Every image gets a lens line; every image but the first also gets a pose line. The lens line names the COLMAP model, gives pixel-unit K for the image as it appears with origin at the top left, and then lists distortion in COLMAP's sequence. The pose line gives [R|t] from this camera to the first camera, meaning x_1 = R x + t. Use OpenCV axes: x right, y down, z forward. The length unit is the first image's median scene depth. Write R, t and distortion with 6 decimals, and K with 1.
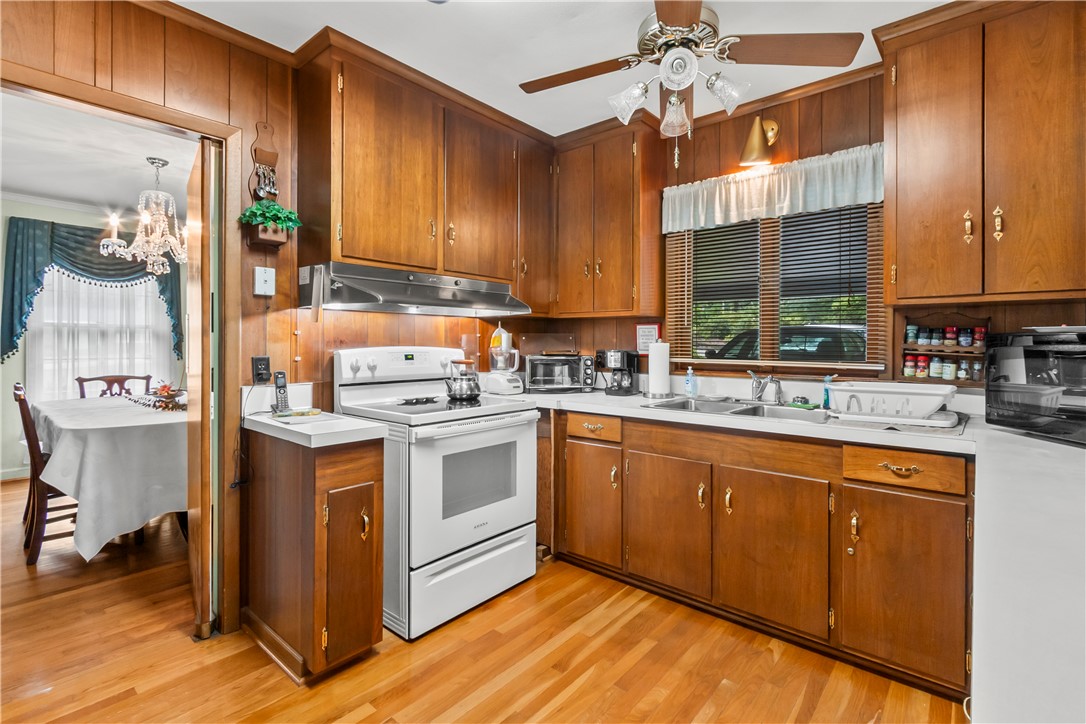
lens RADIAL K [[505.9, 0, 542.9], [0, 505.9, 343.8], [0, 0, 1]] dist [0.018678, 0.000486]
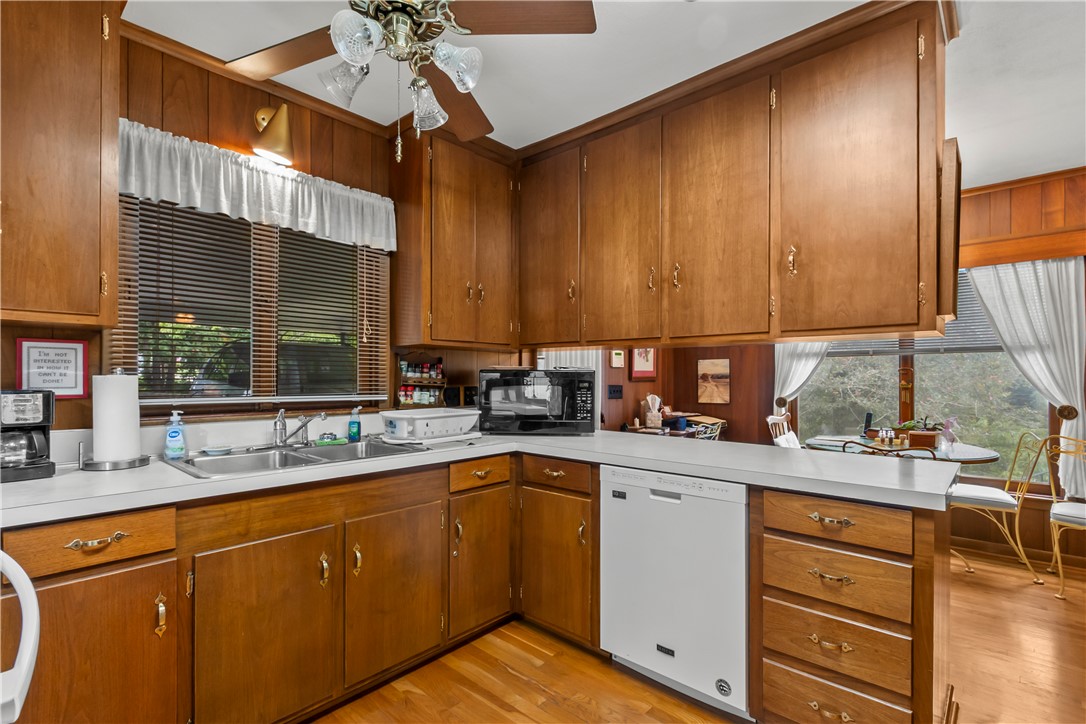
lens RADIAL K [[505.9, 0, 546.5], [0, 505.9, 377.7], [0, 0, 1]] dist [0.018678, 0.000486]
pose [[0.038039, -0.003426, 0.999270, -0.456120], [-0.000760, 0.999994, 0.003458, -0.001321], [-0.999276, -0.000891, 0.038036, 0.621170]]
